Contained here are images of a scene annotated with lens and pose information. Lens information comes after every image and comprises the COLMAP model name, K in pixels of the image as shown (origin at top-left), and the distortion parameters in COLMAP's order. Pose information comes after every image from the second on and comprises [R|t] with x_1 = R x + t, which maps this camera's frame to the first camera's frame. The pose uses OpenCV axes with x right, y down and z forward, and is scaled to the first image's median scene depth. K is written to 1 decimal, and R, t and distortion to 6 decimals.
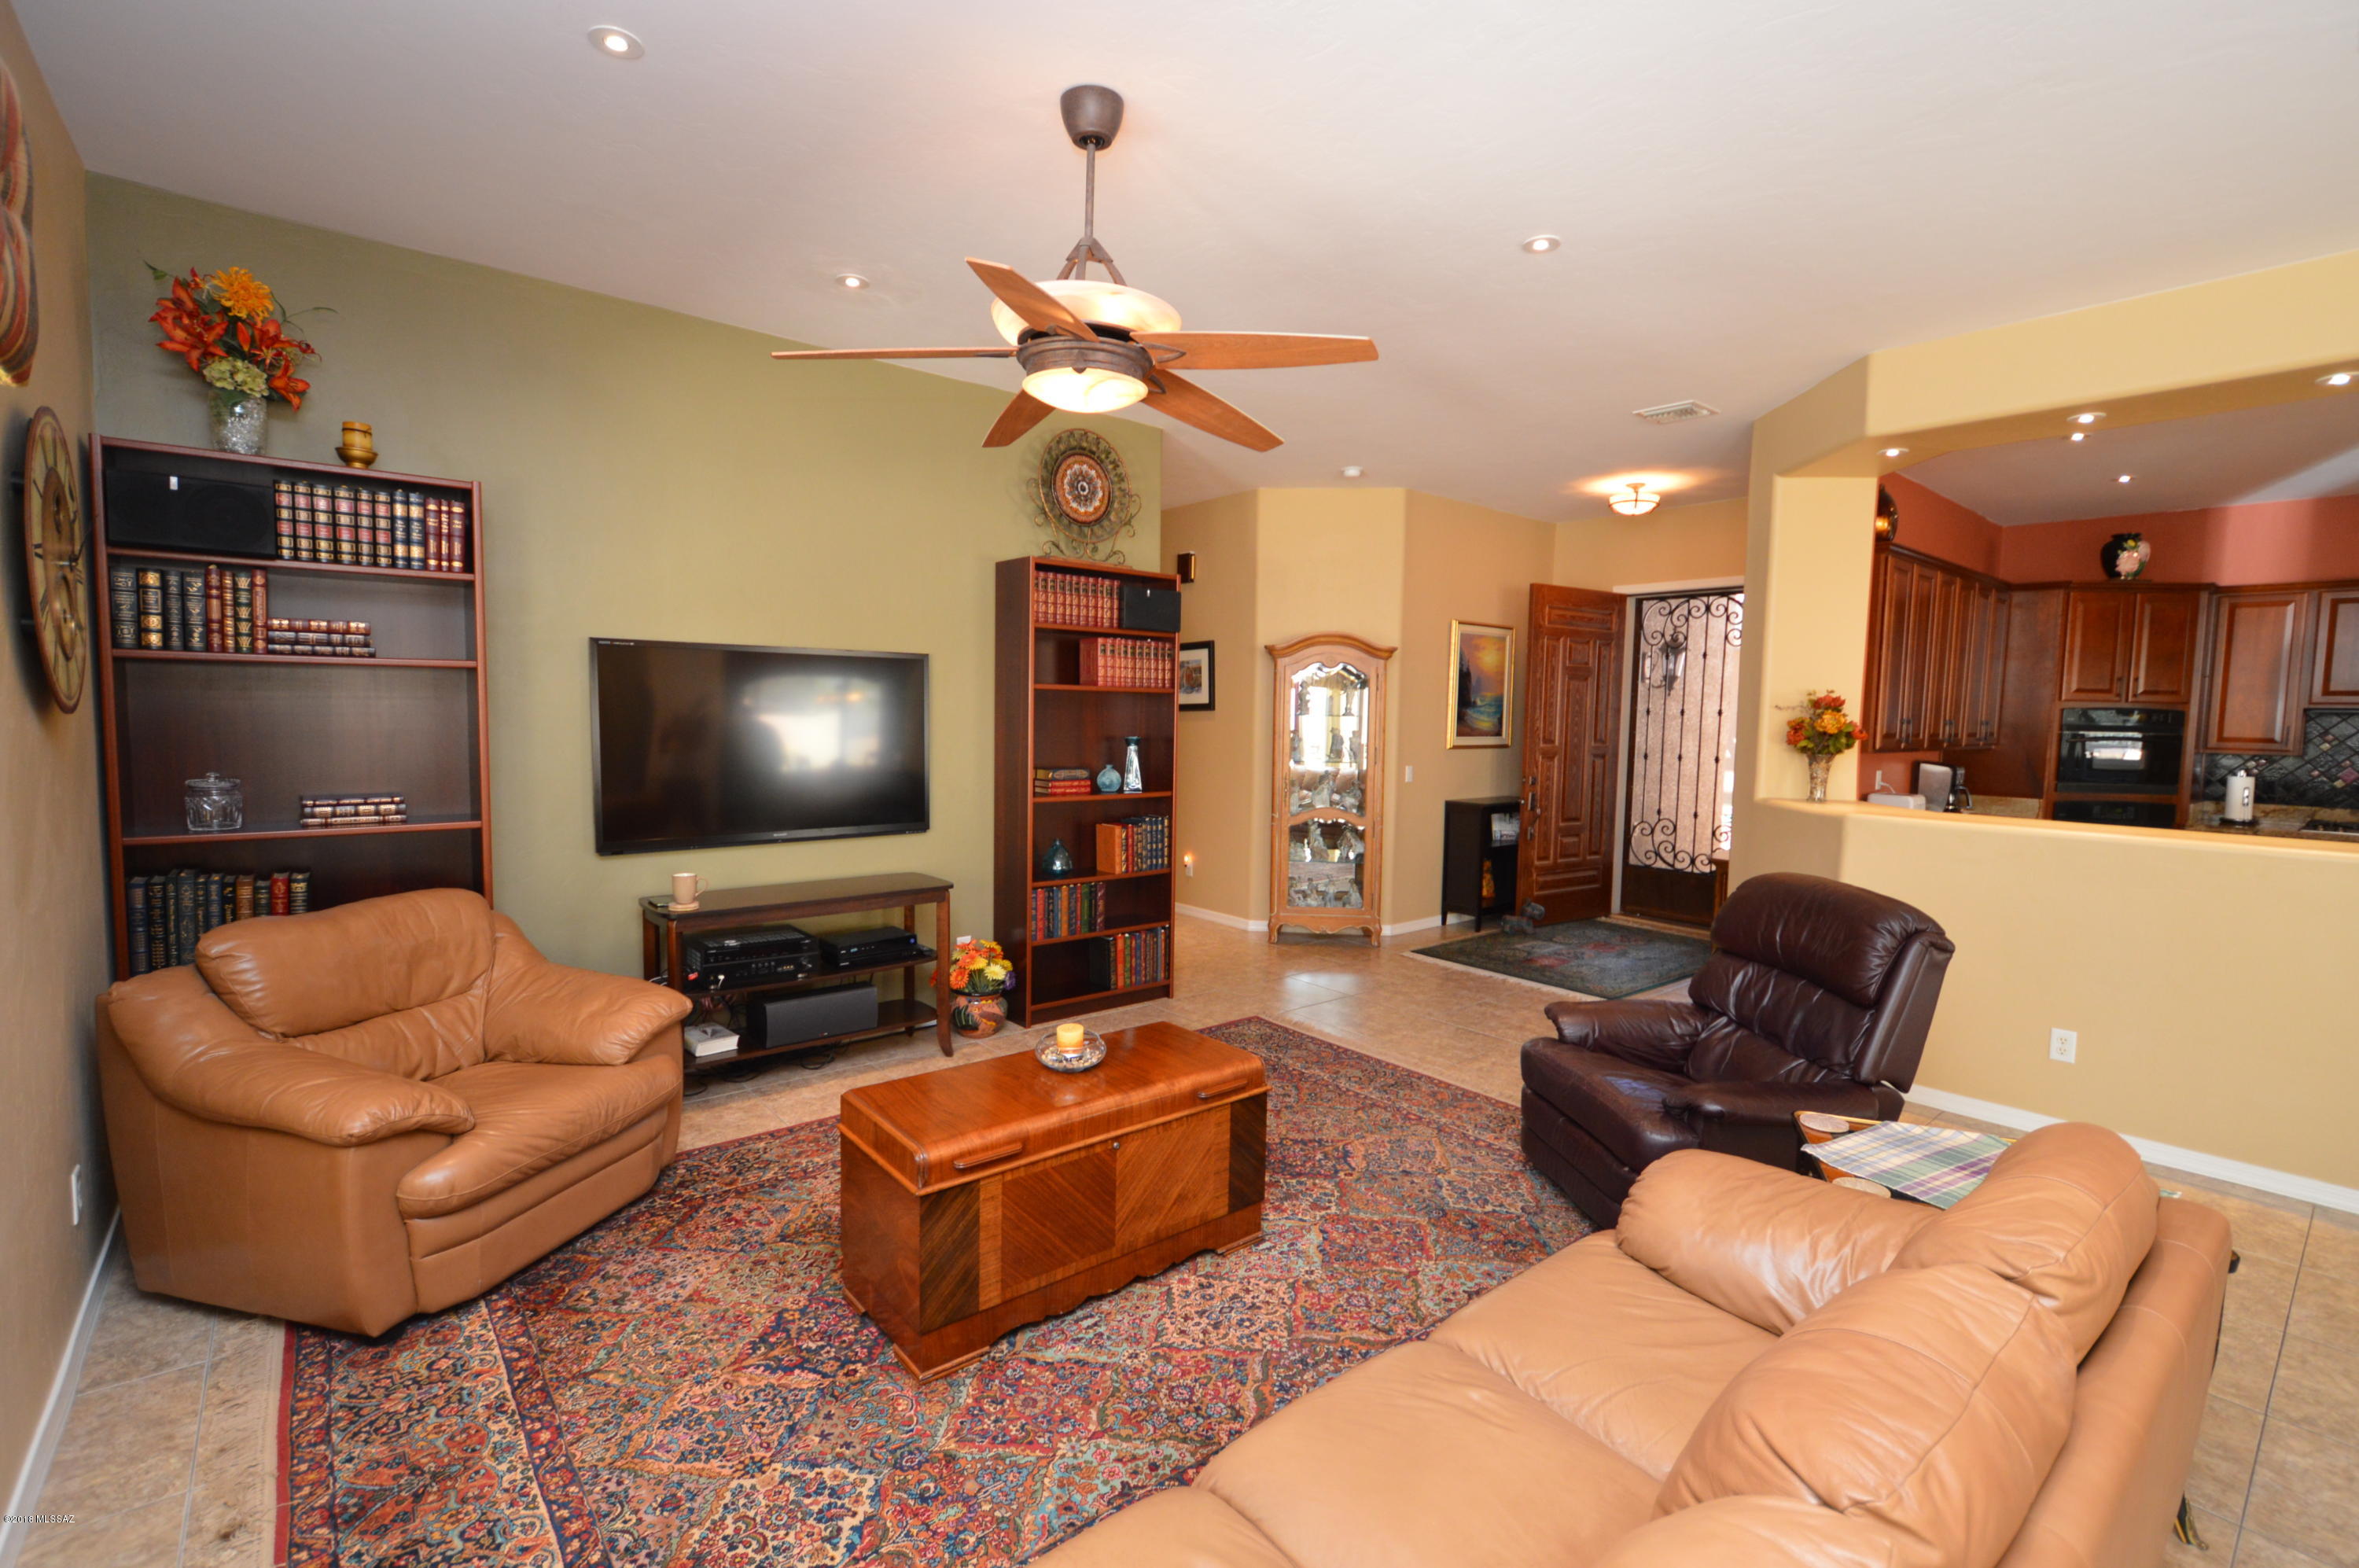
lens RADIAL K [[1035.6, 0, 1205.5], [0, 1035.6, 785.6], [0, 0, 1]] dist [0.016562, -0.000081]
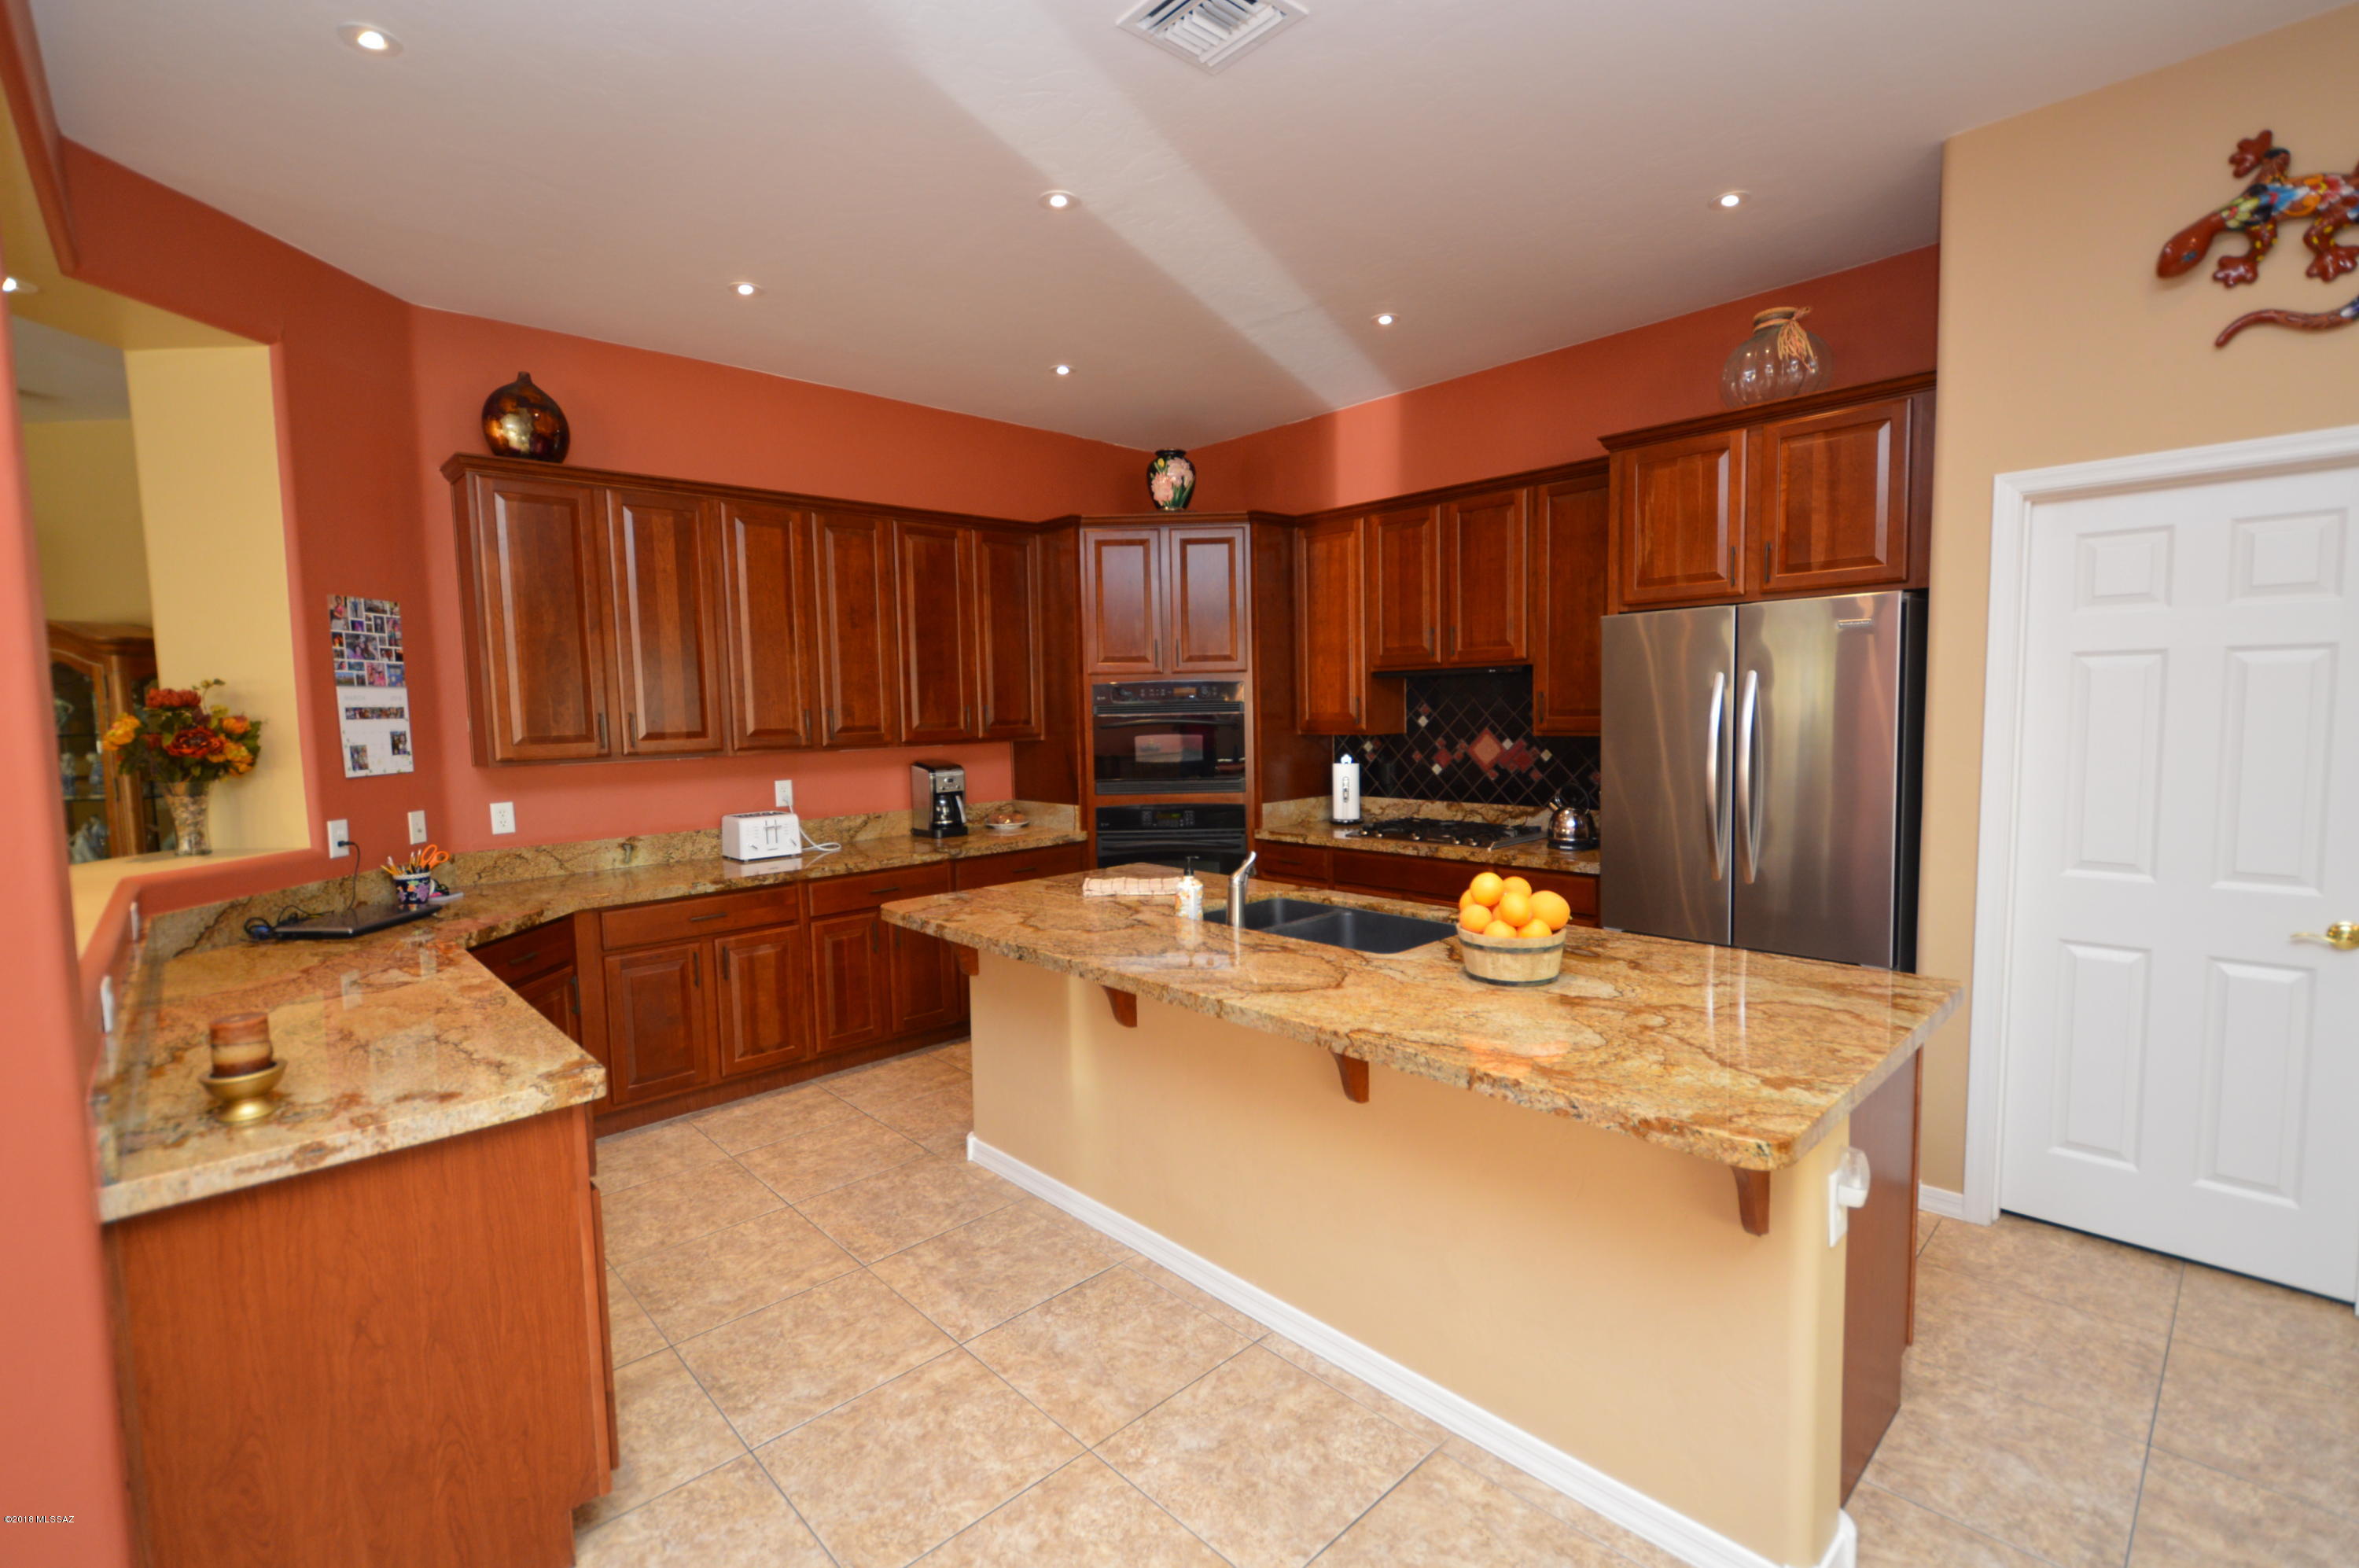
lens RADIAL K [[1039.3, 0, 1180.0], [0, 1039.3, 784.0], [0, 0, 1]] dist [0.014958, -0.008879]
pose [[0.998221, -0.047194, 0.036441, 0.852959], [0.047215, 0.998885, 0.000274, 0.000701], [-0.036413, 0.001447, 0.999336, 0.250082]]
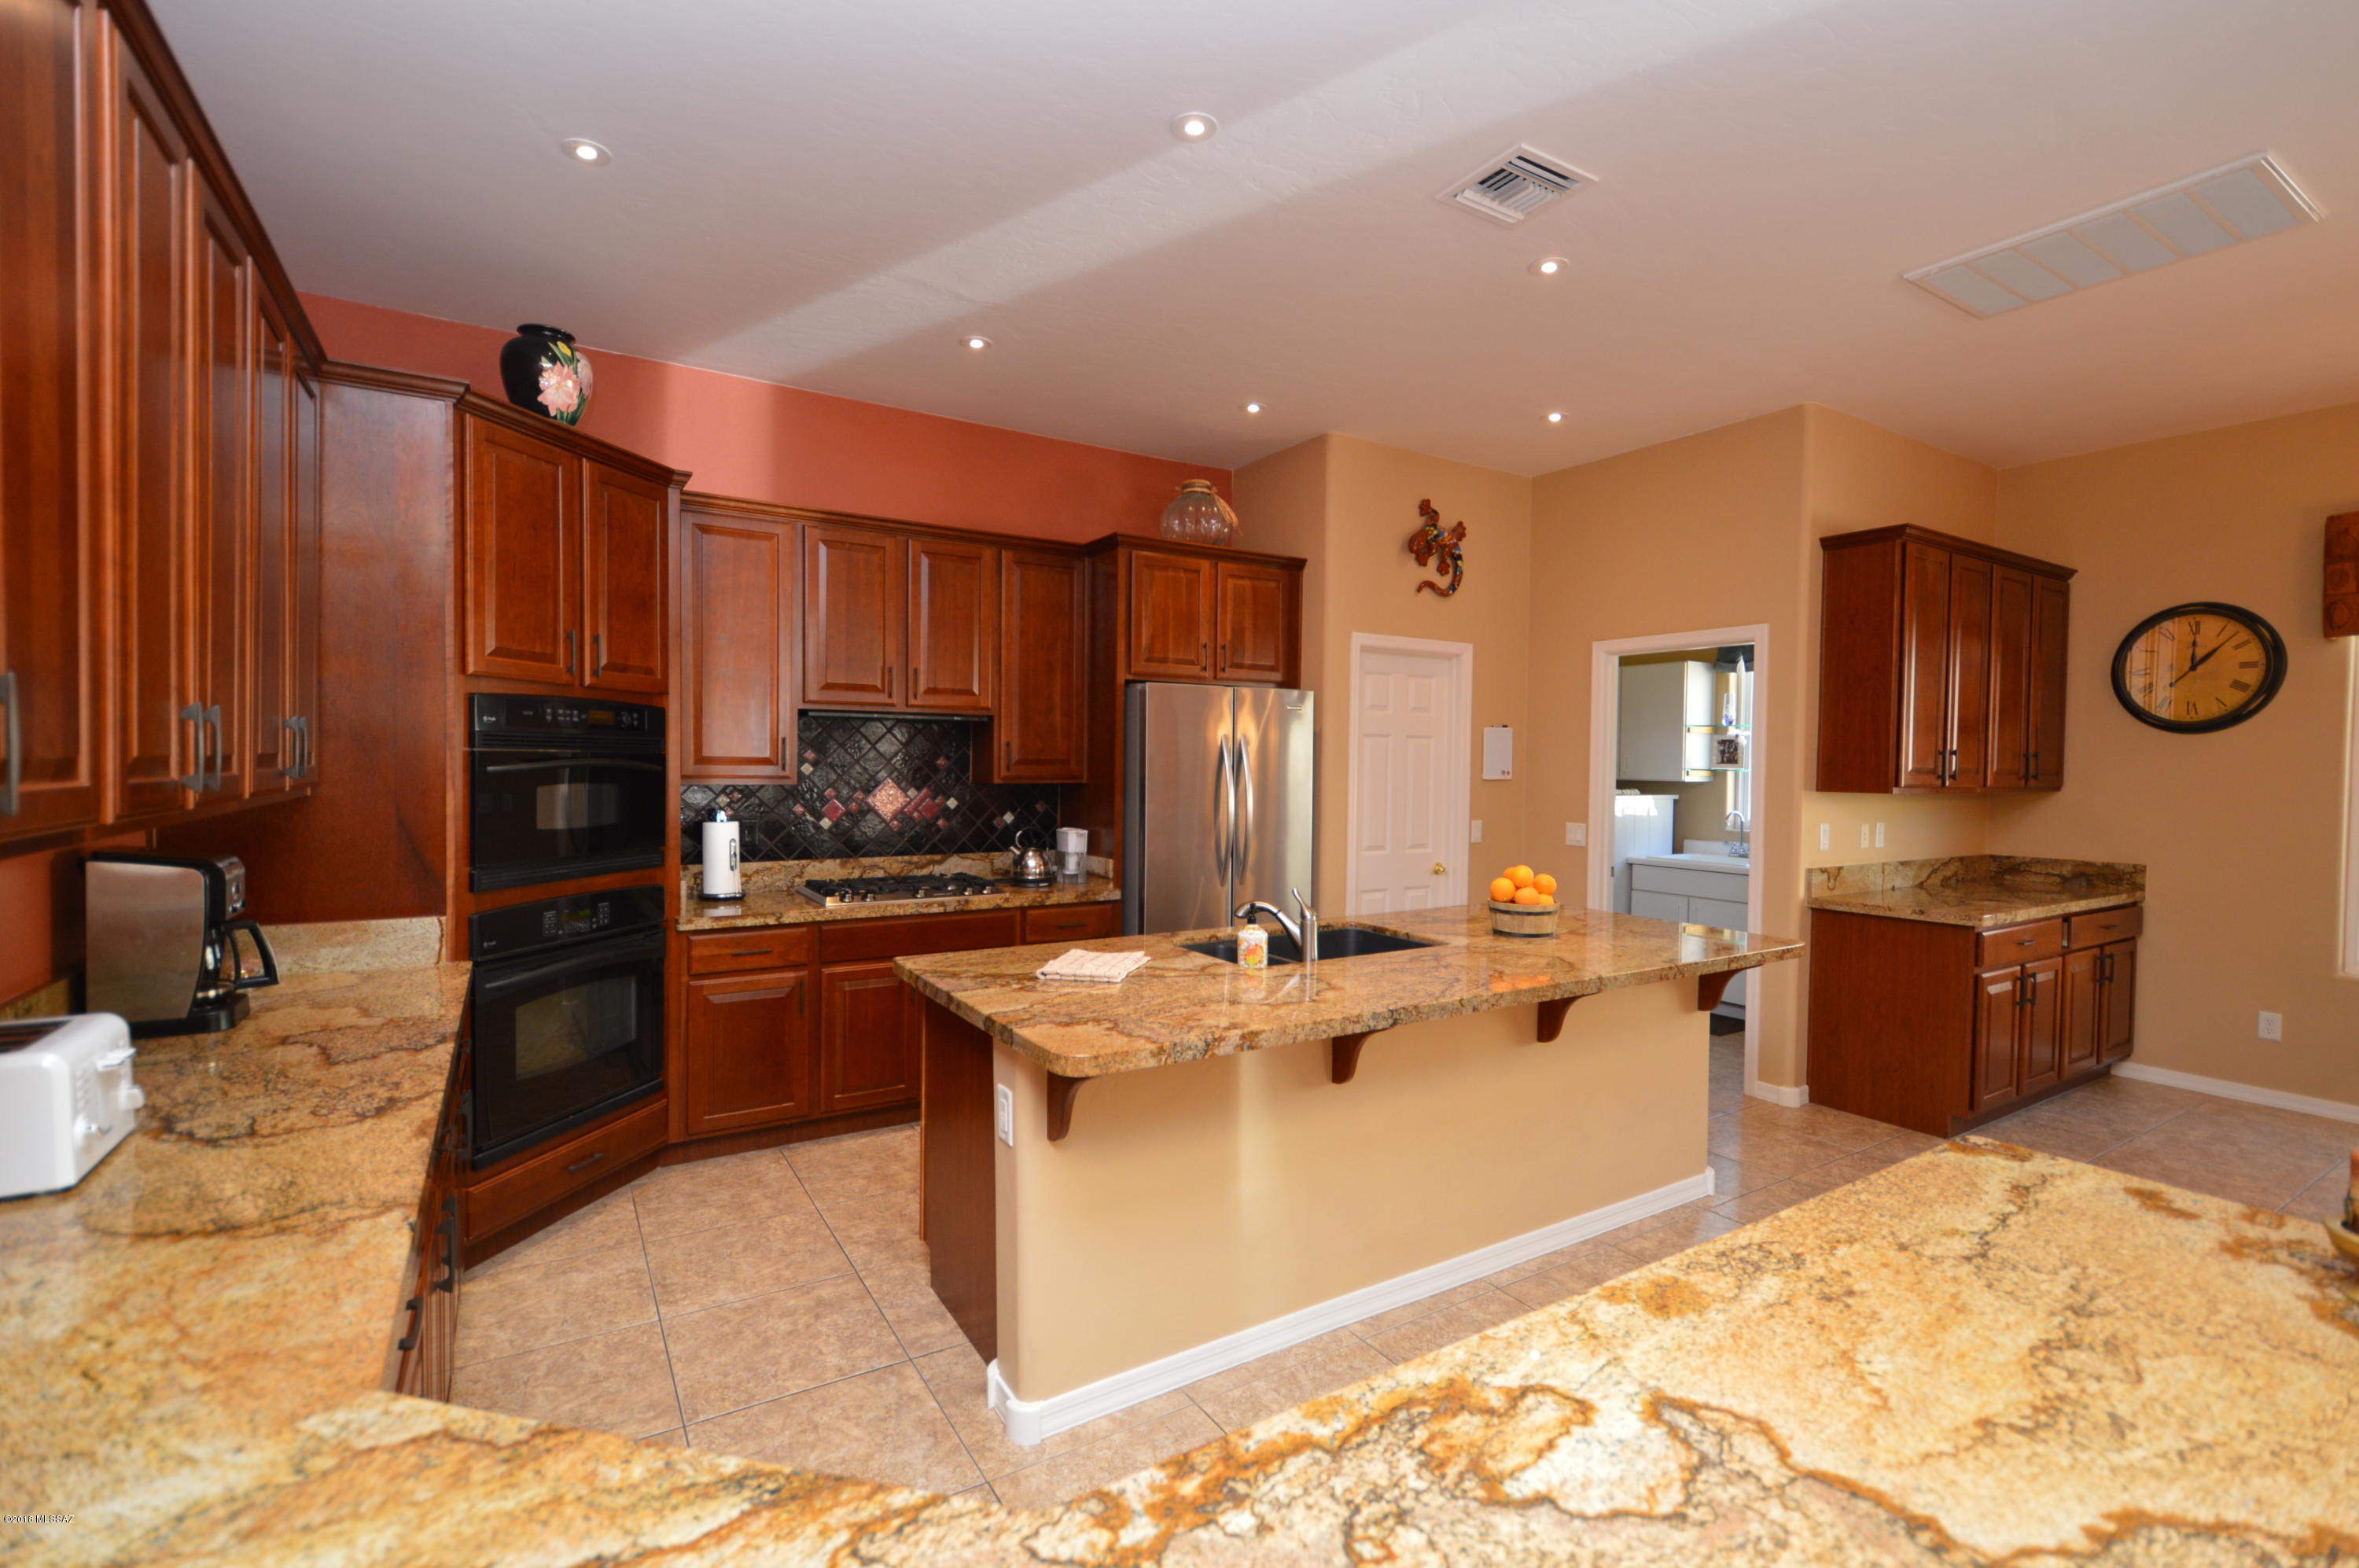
lens RADIAL K [[1039.3, 0, 1180.0], [0, 1039.3, 784.0], [0, 0, 1]] dist [0.014958, -0.008879]
pose [[0.151588, -0.043024, 0.987507, 0.450254], [0.068607, 0.997101, 0.032911, -0.032111], [-0.986060, 0.062761, 0.154100, 0.663216]]
